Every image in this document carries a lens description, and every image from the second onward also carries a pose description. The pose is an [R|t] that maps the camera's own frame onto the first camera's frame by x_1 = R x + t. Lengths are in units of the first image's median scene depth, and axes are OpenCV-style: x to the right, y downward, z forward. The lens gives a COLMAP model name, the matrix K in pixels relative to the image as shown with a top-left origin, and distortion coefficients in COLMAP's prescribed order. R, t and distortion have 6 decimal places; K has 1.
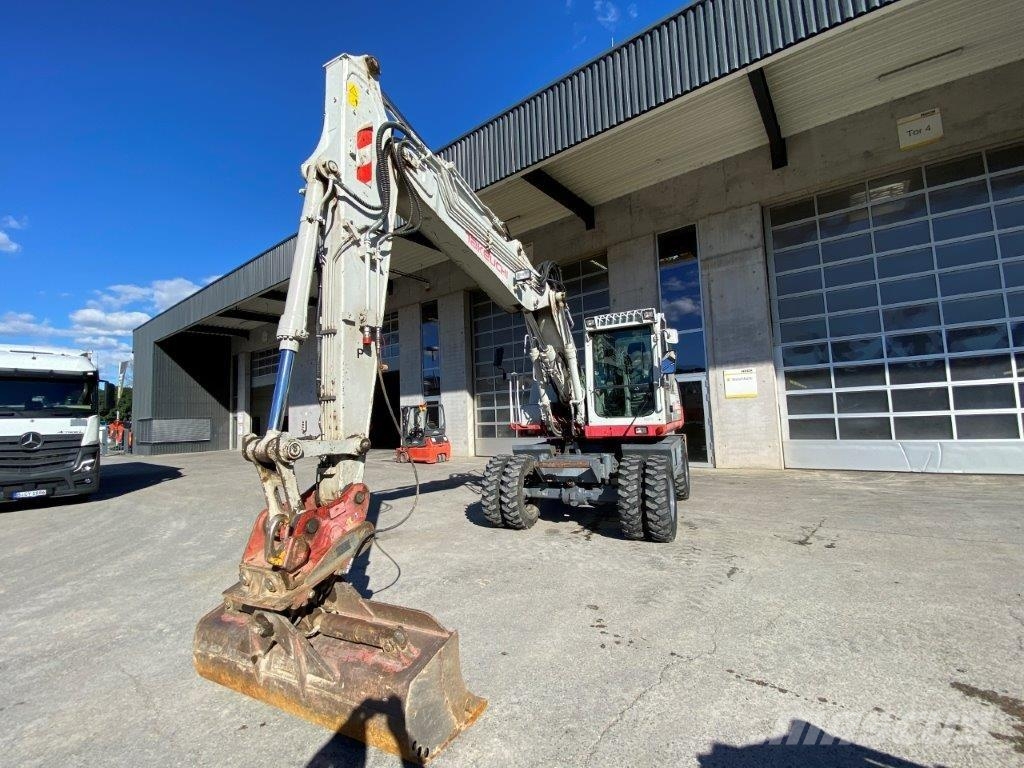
lens RADIAL K [[432.9, 0, 514.1], [0, 432.9, 383.3], [0, 0, 1]] dist [0.003260, -0.009583]
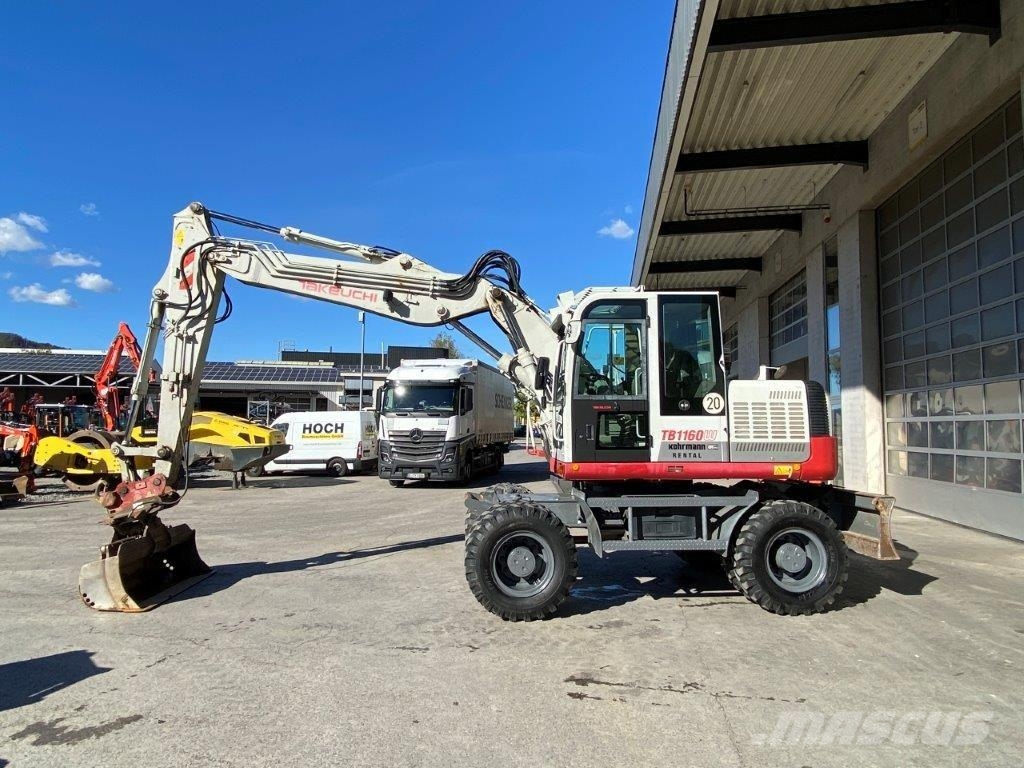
lens RADIAL K [[670.7, 0, 518.1], [0, 670.7, 378.2], [0, 0, 1]] dist [0.020895, -0.013677]
pose [[0.493541, -0.019607, -0.869501, 0.813487], [0.042678, 0.999087, 0.001695, -0.028360], [0.868675, -0.037945, 0.493927, 0.275632]]
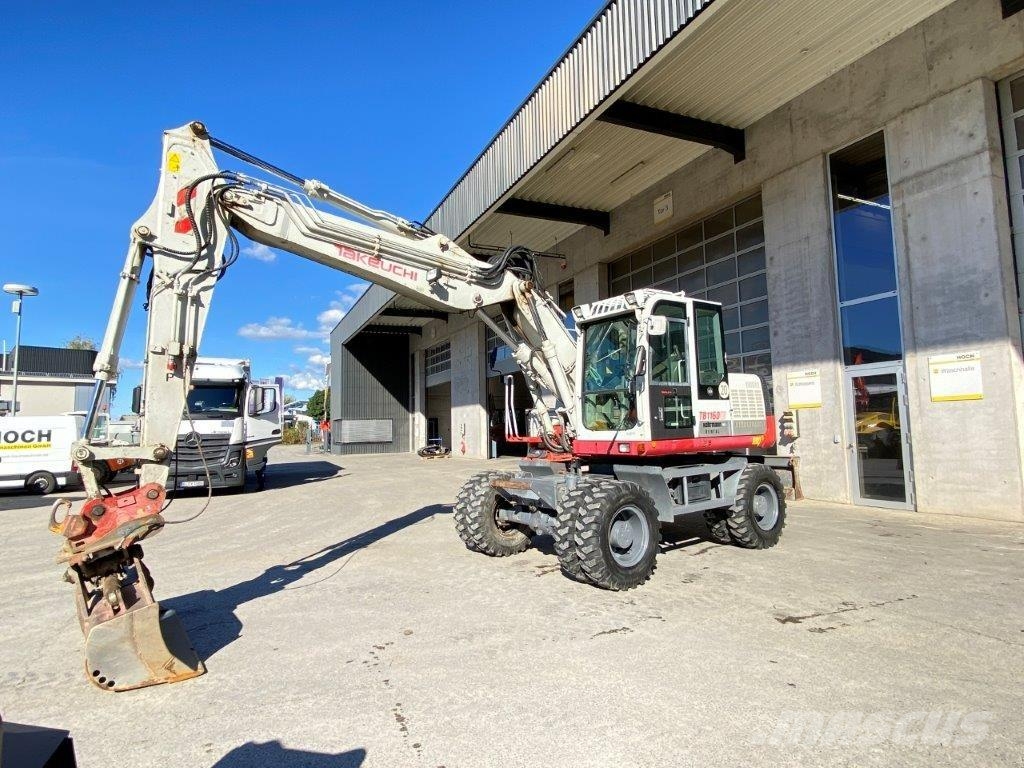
lens RADIAL K [[563.9, 0, 517.6], [0, 563.9, 379.0], [0, 0, 1]] dist [0.014165, -0.015357]
pose [[0.892777, -0.019308, -0.450085, 0.393173], [0.021923, 0.999759, 0.000597, -0.013439], [0.449965, -0.010400, 0.892986, 0.003956]]
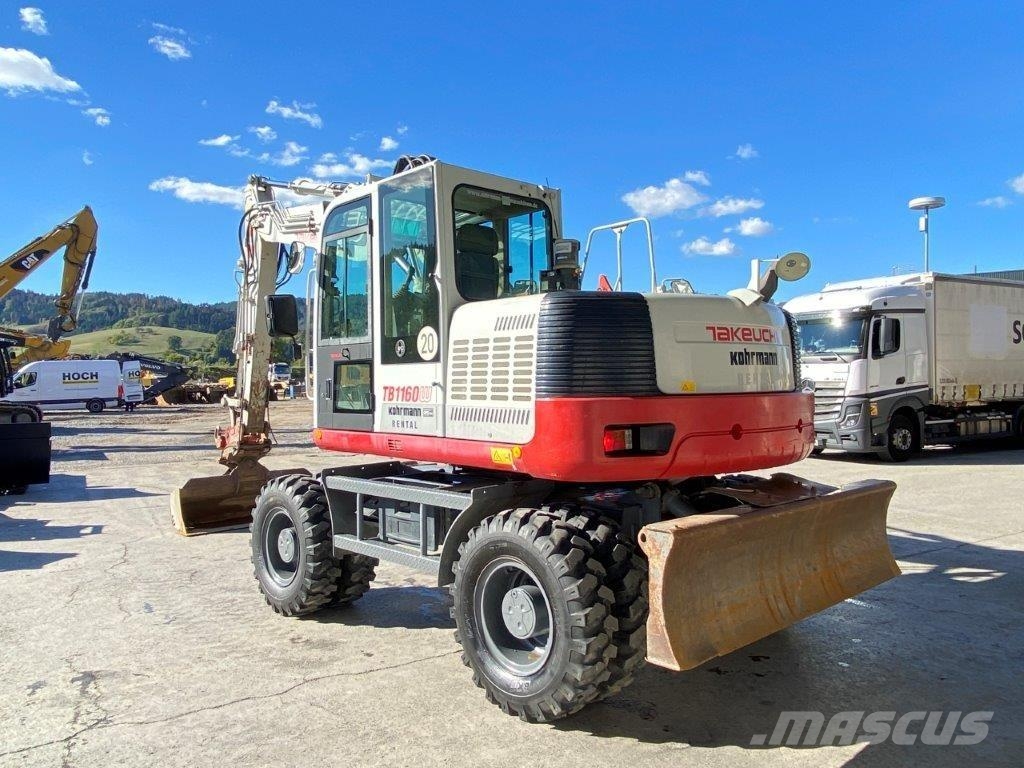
lens RADIAL K [[779.1, 0, 511.9], [0, 779.1, 374.1], [0, 0, 1]] dist [0.053722, -0.062889]
pose [[-0.356384, 0.041025, -0.933439, 0.762069], [0.093319, 0.995603, 0.008128, 0.029228], [0.929668, -0.084211, -0.358645, 1.038348]]
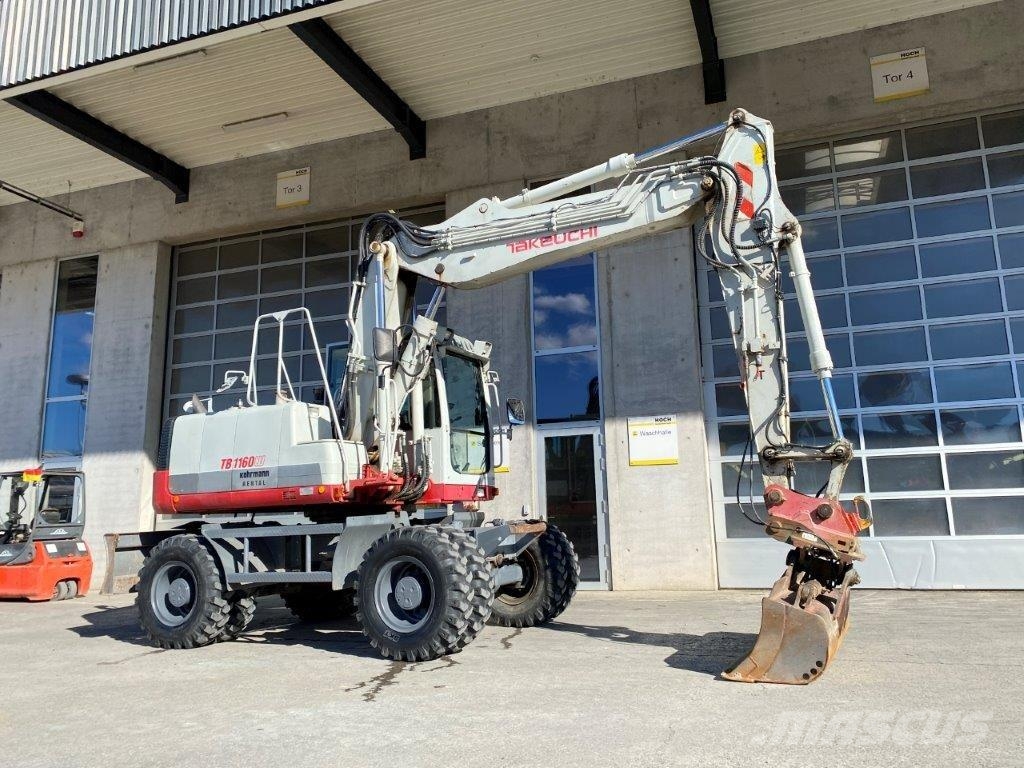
lens RADIAL K [[785.8, 0, 522.4], [0, 785.8, 377.0], [0, 0, 1]] dist [0.026416, -0.002234]
pose [[0.947978, 0.076635, 0.308973, 0.021095], [-0.038281, 0.990990, -0.128345, 0.069185], [-0.316025, 0.109841, 0.942371, 0.048584]]
